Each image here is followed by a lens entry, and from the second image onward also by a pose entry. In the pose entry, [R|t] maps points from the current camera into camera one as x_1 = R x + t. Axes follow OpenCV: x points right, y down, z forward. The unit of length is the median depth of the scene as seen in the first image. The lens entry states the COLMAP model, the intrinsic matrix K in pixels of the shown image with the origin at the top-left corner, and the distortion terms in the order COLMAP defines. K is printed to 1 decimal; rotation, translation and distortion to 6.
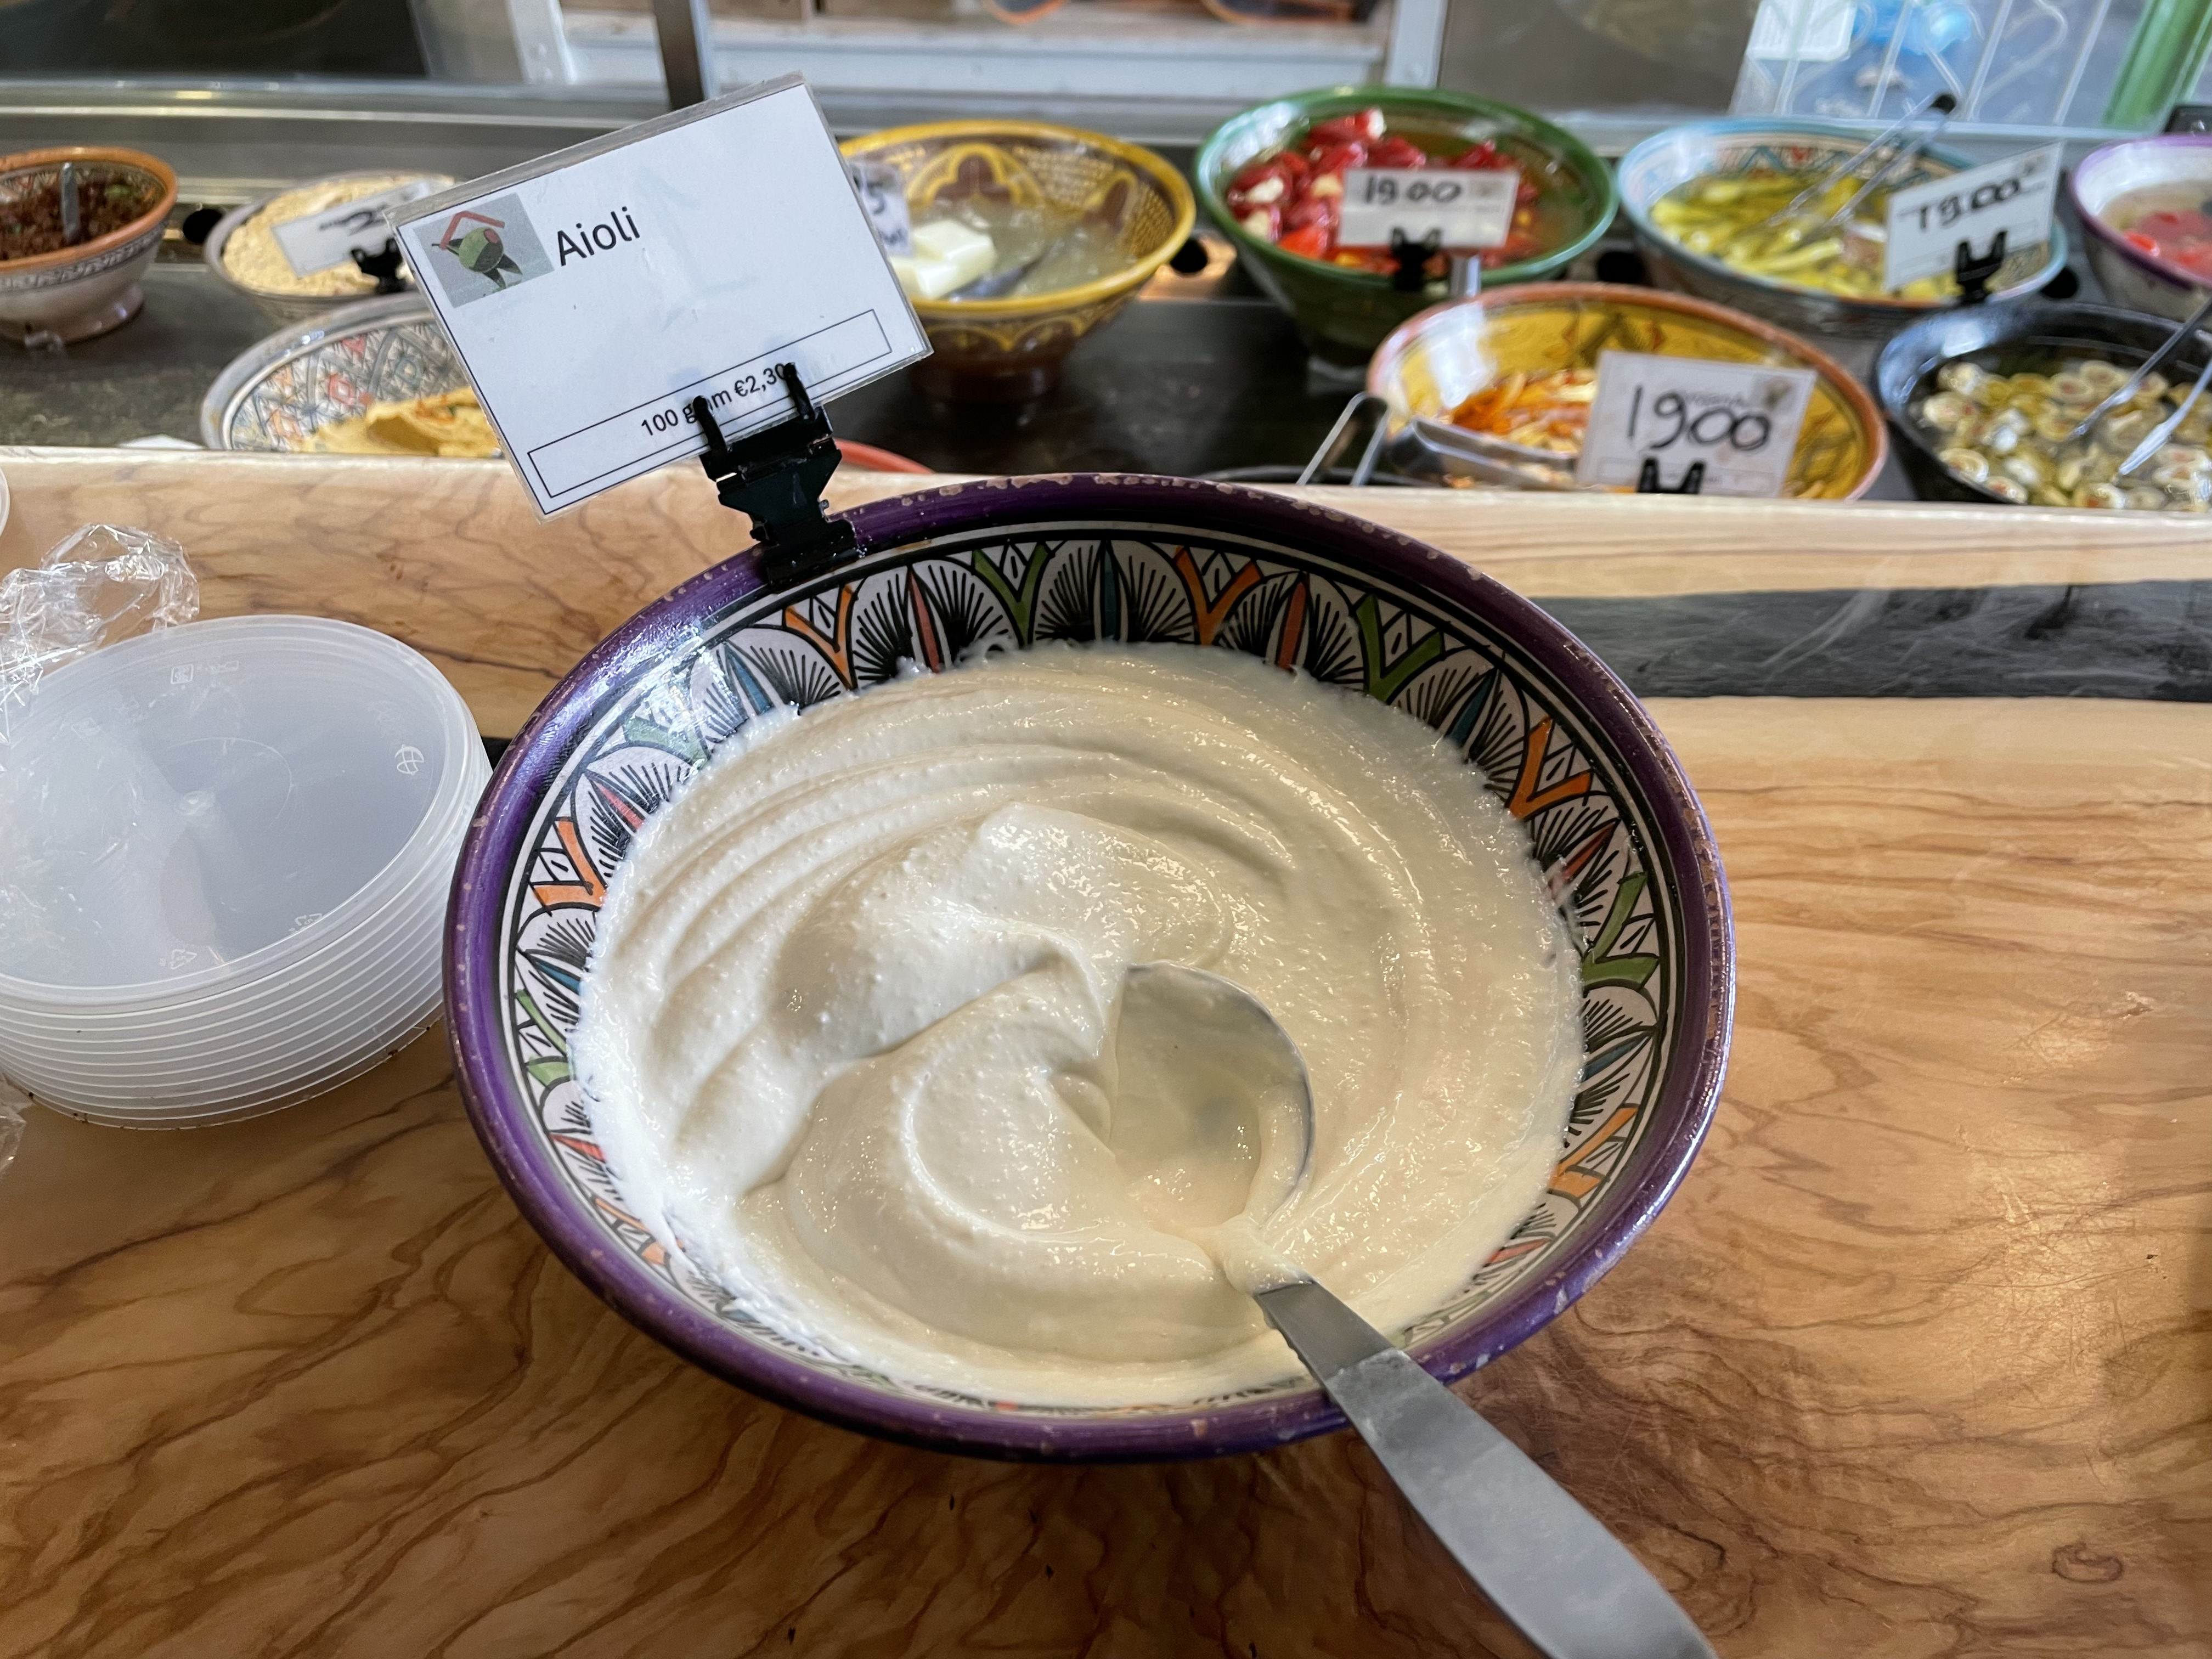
lens RADIAL K [[1661.9, 0, 1076.3], [0, 1661.9, 802.0], [0, 0, 1]] dist [0.055694, -0.086262]
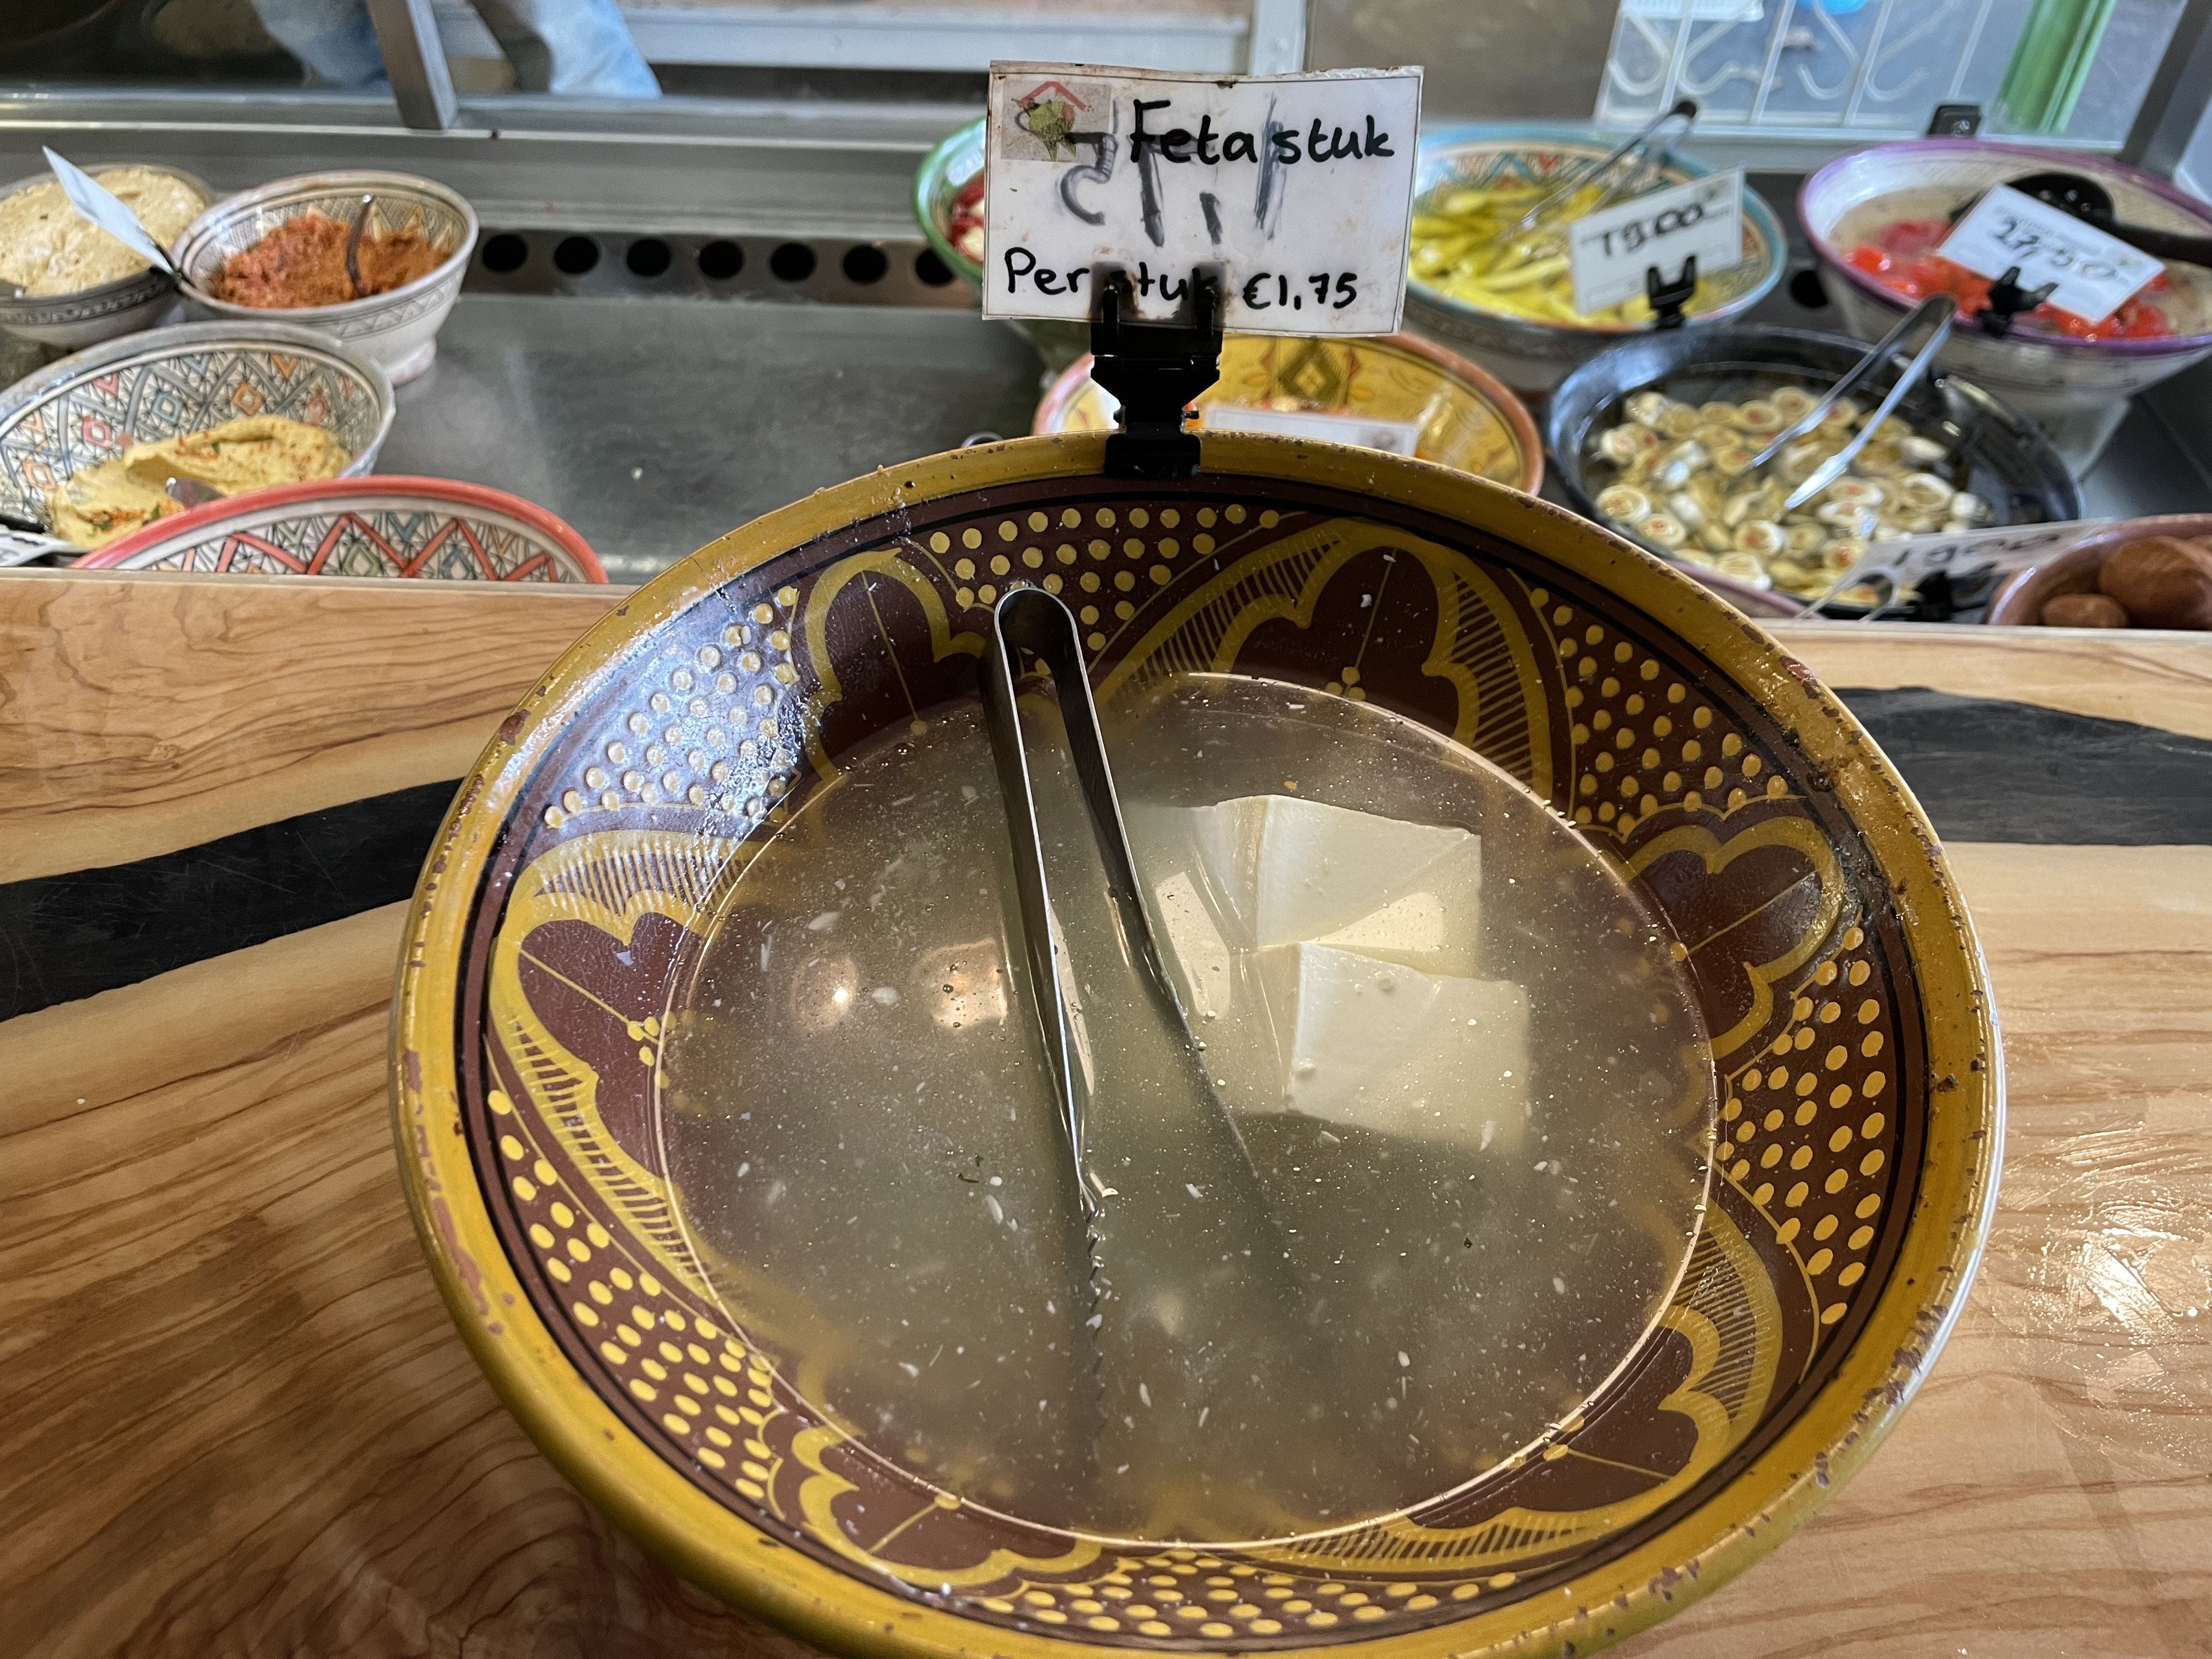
lens RADIAL K [[1661.9, 0, 1099.2], [0, 1661.9, 807.7], [0, 0, 1]] dist [0.055694, -0.086262]
pose [[0.999924, -0.006756, 0.010356, 0.198986], [0.006409, 0.999430, 0.033132, -0.053060], [-0.010574, -0.033063, 0.999397, 0.008675]]
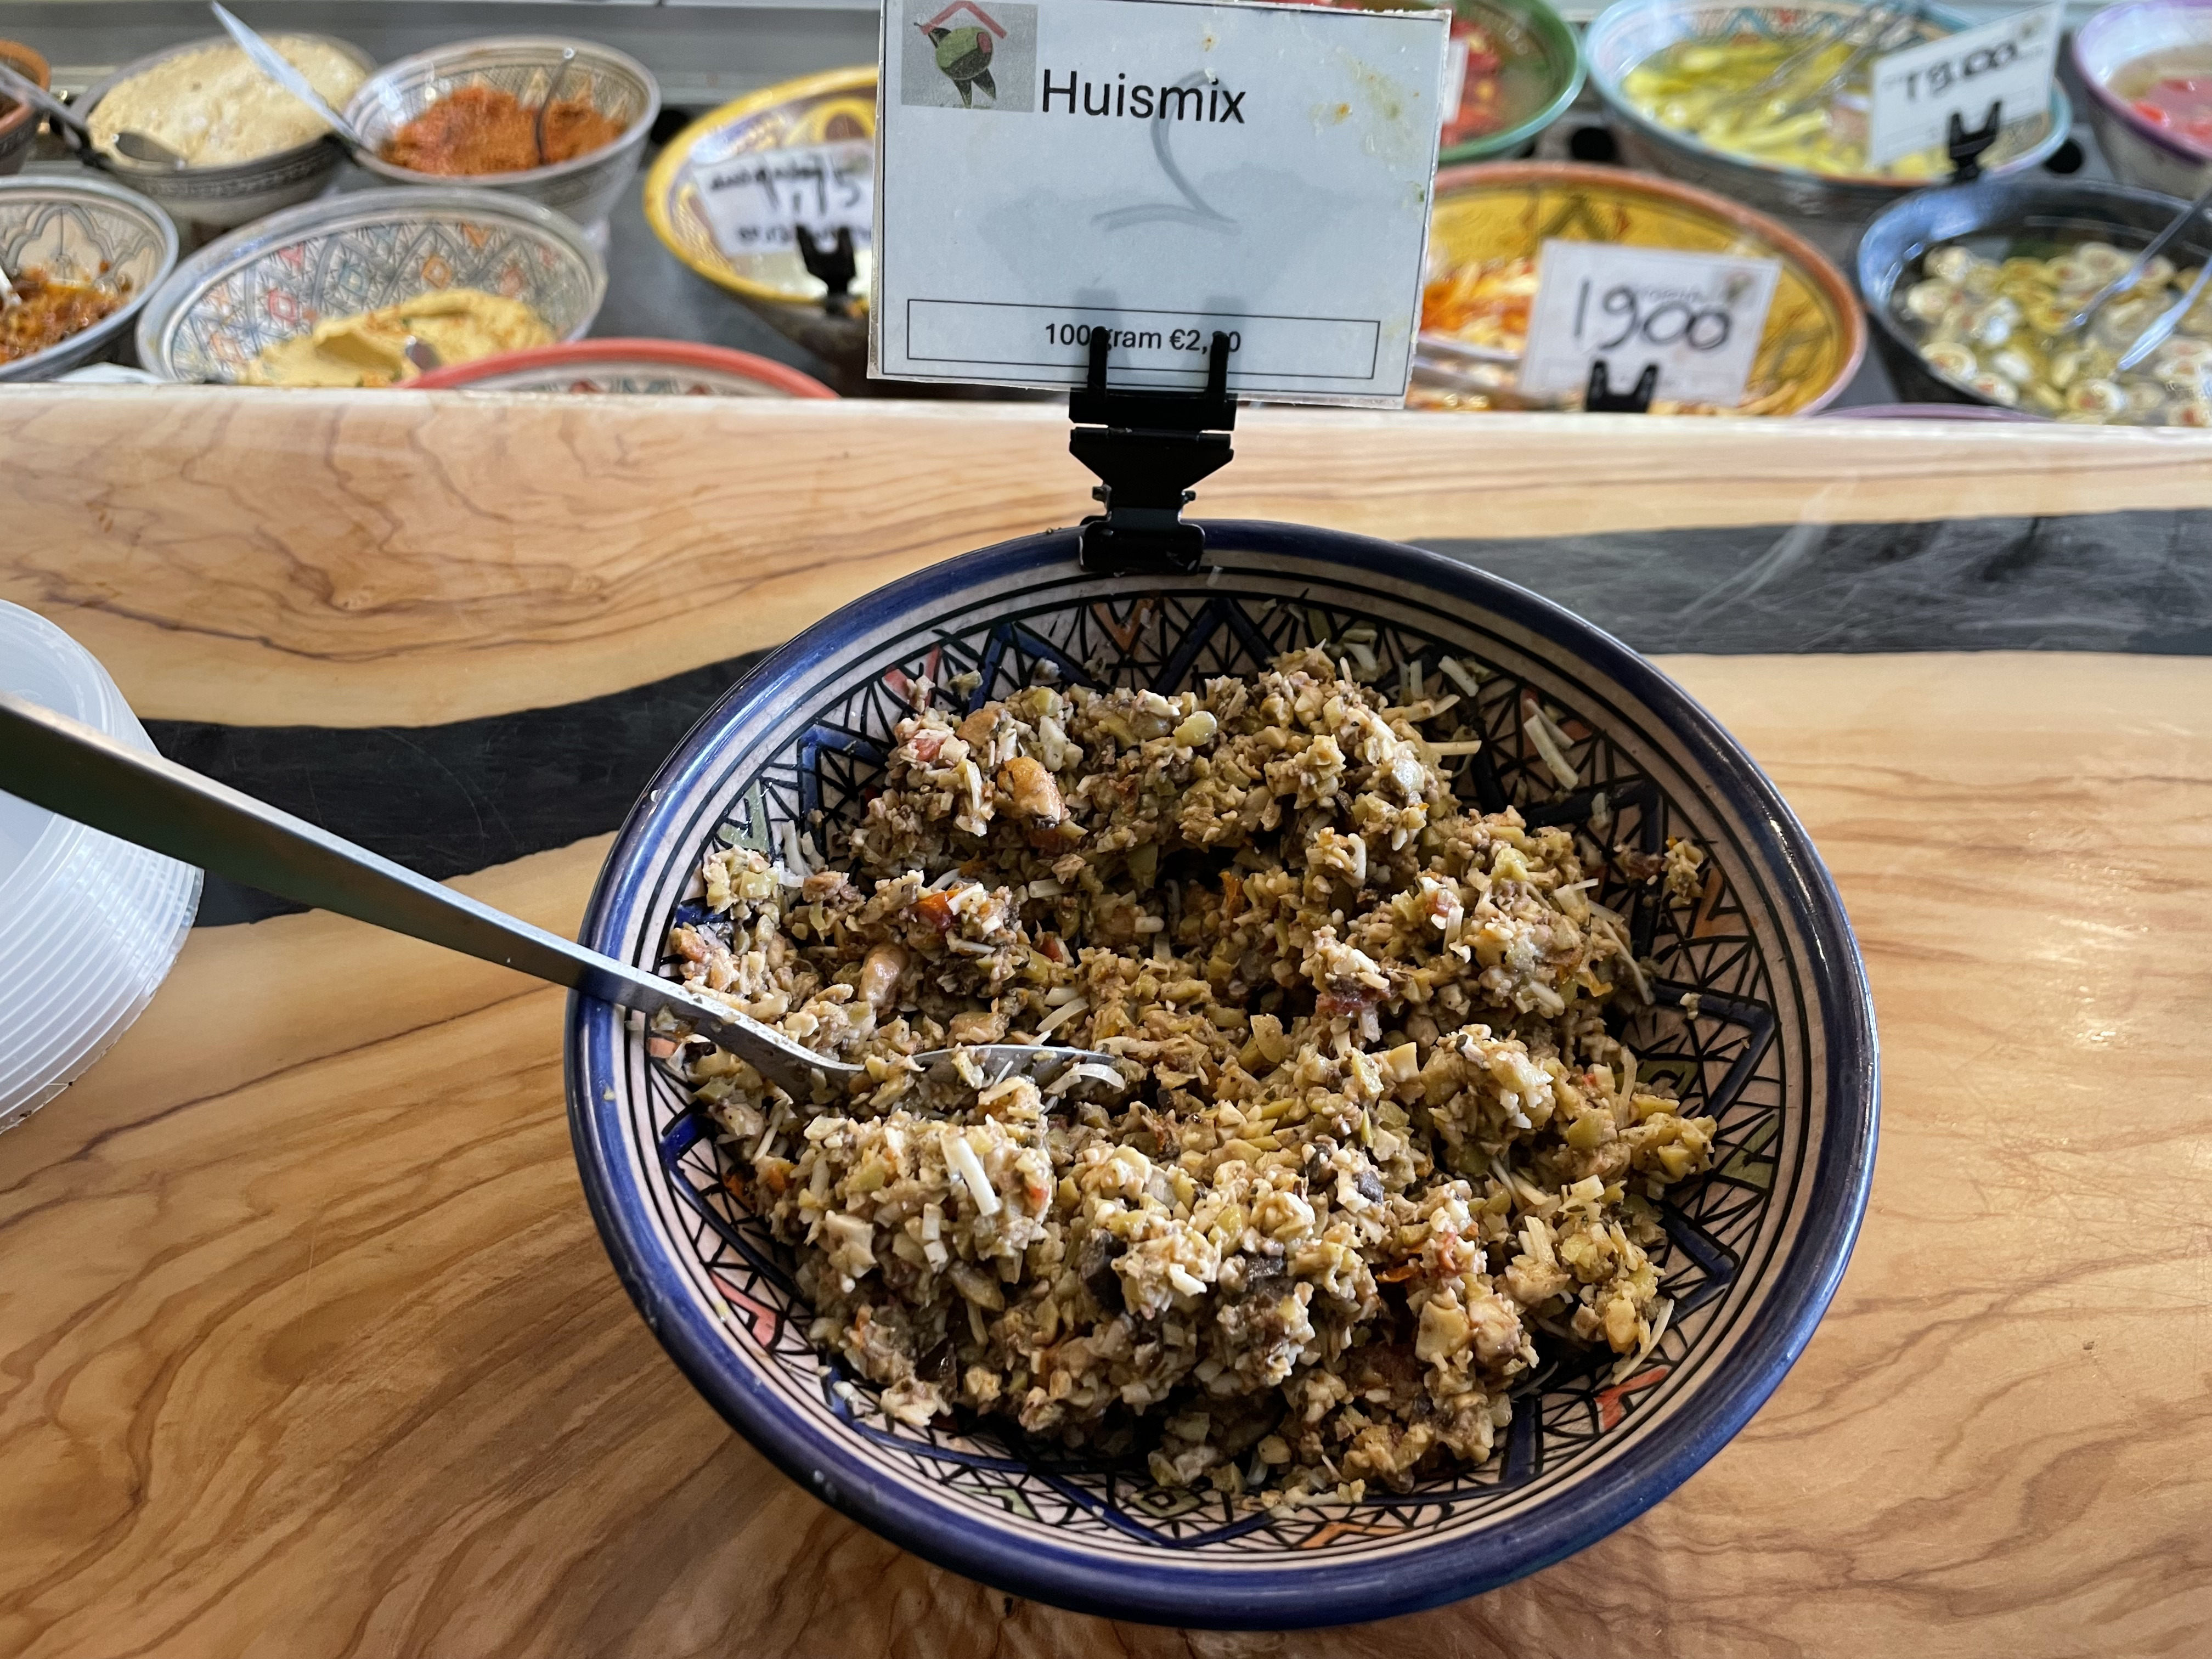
lens RADIAL K [[1661.9, 0, 1092.2], [0, 1661.9, 800.6], [0, 0, 1]] dist [0.055694, -0.086262]
pose [[0.999930, -0.011643, 0.001869, 0.054046], [0.011504, 0.998004, 0.062101, -0.022607], [-0.002588, -0.062075, 0.998068, 0.067794]]
